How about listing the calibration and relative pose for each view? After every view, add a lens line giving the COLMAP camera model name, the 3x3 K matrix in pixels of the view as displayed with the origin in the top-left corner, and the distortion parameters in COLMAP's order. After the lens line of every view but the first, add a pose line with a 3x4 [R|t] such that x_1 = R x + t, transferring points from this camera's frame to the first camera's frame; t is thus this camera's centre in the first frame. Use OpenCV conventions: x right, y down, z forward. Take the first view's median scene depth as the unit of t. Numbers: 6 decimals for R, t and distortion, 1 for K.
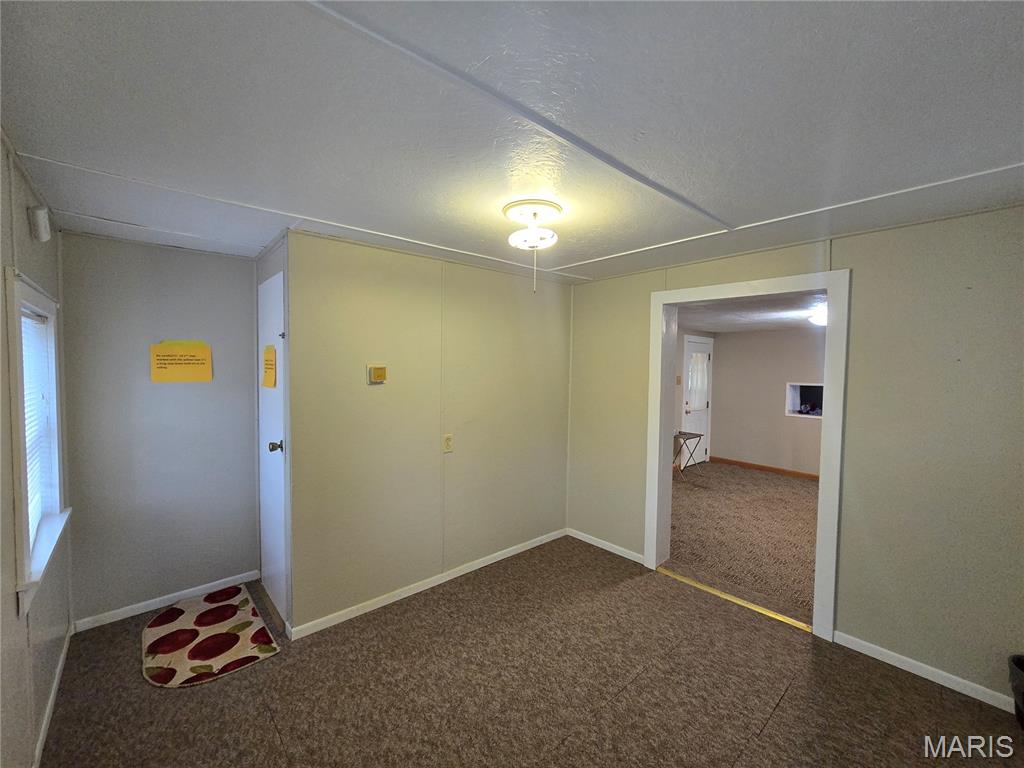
lens RADIAL K [[420.2, 0, 511.6], [0, 420.2, 383.2], [0, 0, 1]] dist [0.000214, -0.000404]
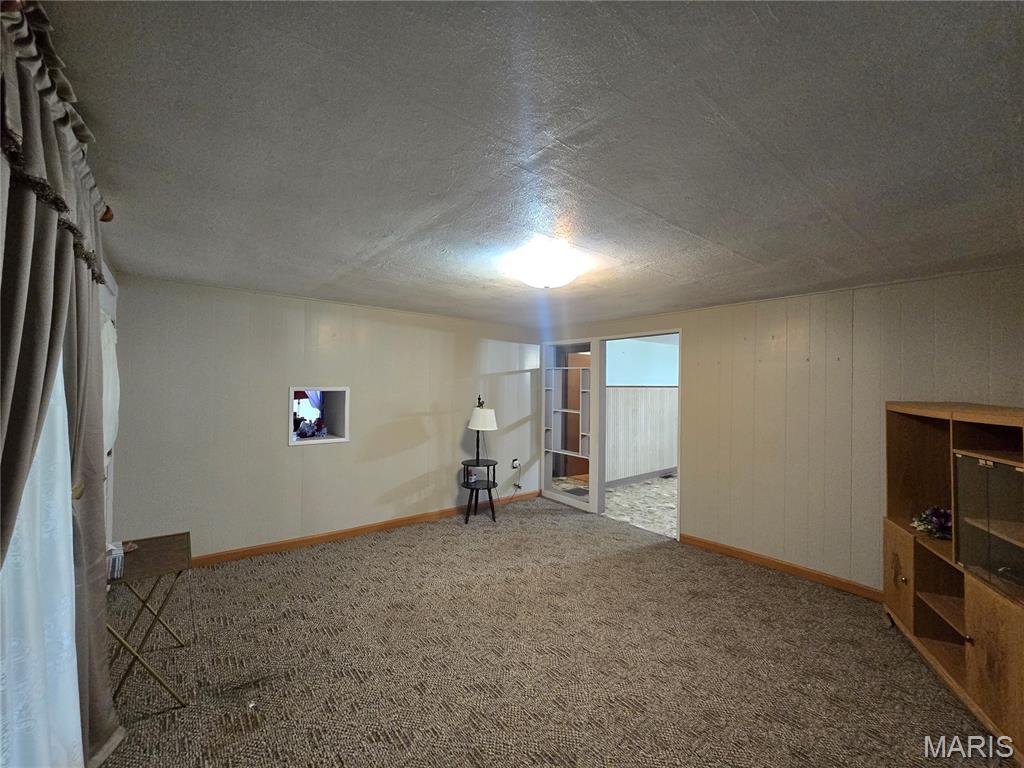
lens RADIAL K [[420.2, 0, 511.6], [0, 420.2, 383.2], [0, 0, 1]] dist [0.000214, -0.000404]
pose [[0.053856, -0.010441, 0.998494, 0.183243], [0.029154, 0.999535, 0.008879, -0.005727], [-0.998123, 0.028632, 0.054135, 1.197073]]
